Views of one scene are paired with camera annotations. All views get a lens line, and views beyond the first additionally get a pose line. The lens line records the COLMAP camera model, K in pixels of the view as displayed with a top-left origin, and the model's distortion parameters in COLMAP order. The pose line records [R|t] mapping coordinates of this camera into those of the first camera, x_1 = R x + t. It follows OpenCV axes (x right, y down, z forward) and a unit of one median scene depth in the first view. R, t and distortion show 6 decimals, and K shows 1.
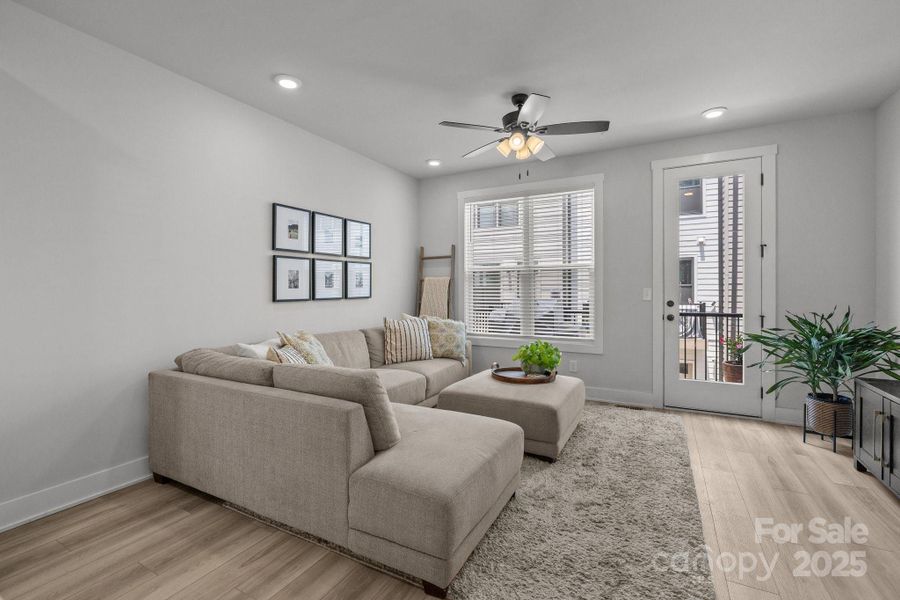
lens RADIAL K [[398.3, 0, 448.2], [0, 398.3, 291.6], [0, 0, 1]] dist [0.000635, 0.000071]
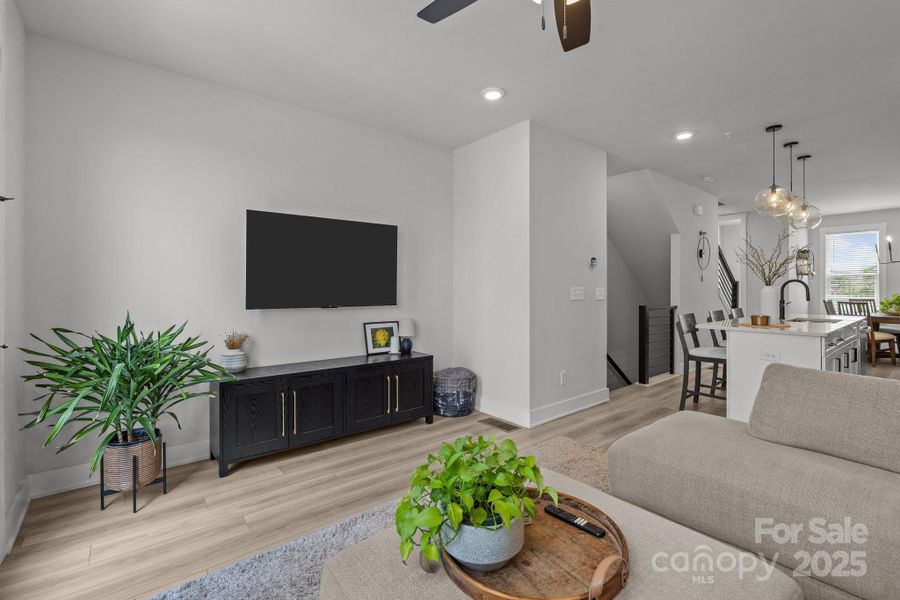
lens RADIAL K [[398.3, 0, 448.2], [0, 398.3, 291.6], [0, 0, 1]] dist [0.000635, 0.000071]
pose [[-0.920157, 0.004509, 0.391524, 0.114321], [0.009401, 0.999900, 0.010579, -0.003091], [-0.391438, 0.013415, -0.920107, 1.257545]]
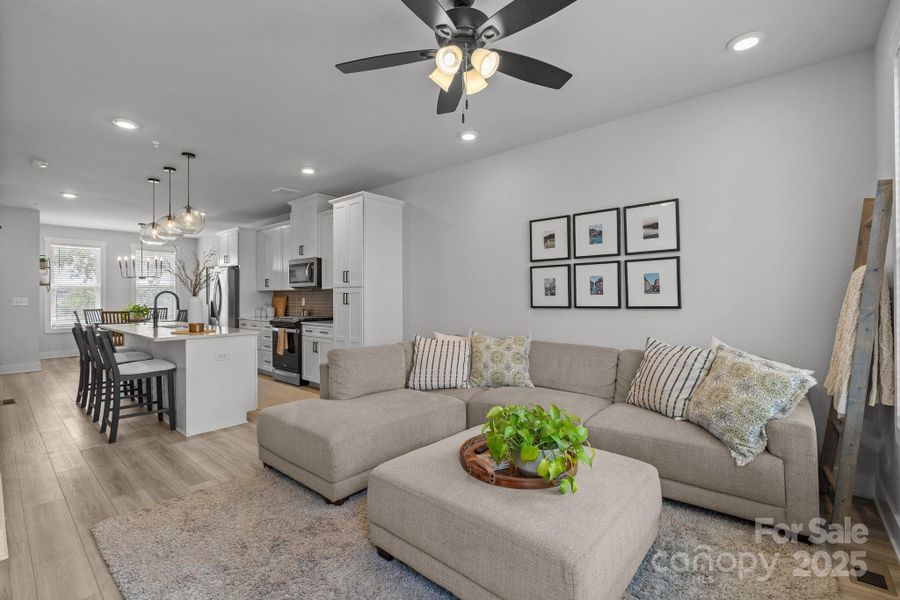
lens RADIAL K [[398.3, 0, 448.2], [0, 398.3, 291.6], [0, 0, 1]] dist [0.000635, 0.000071]
pose [[-0.220934, -0.016016, -0.975157, 0.688181], [-0.006736, 0.999866, -0.014895, -0.001353], [0.975266, 0.003277, -0.221012, 0.971758]]
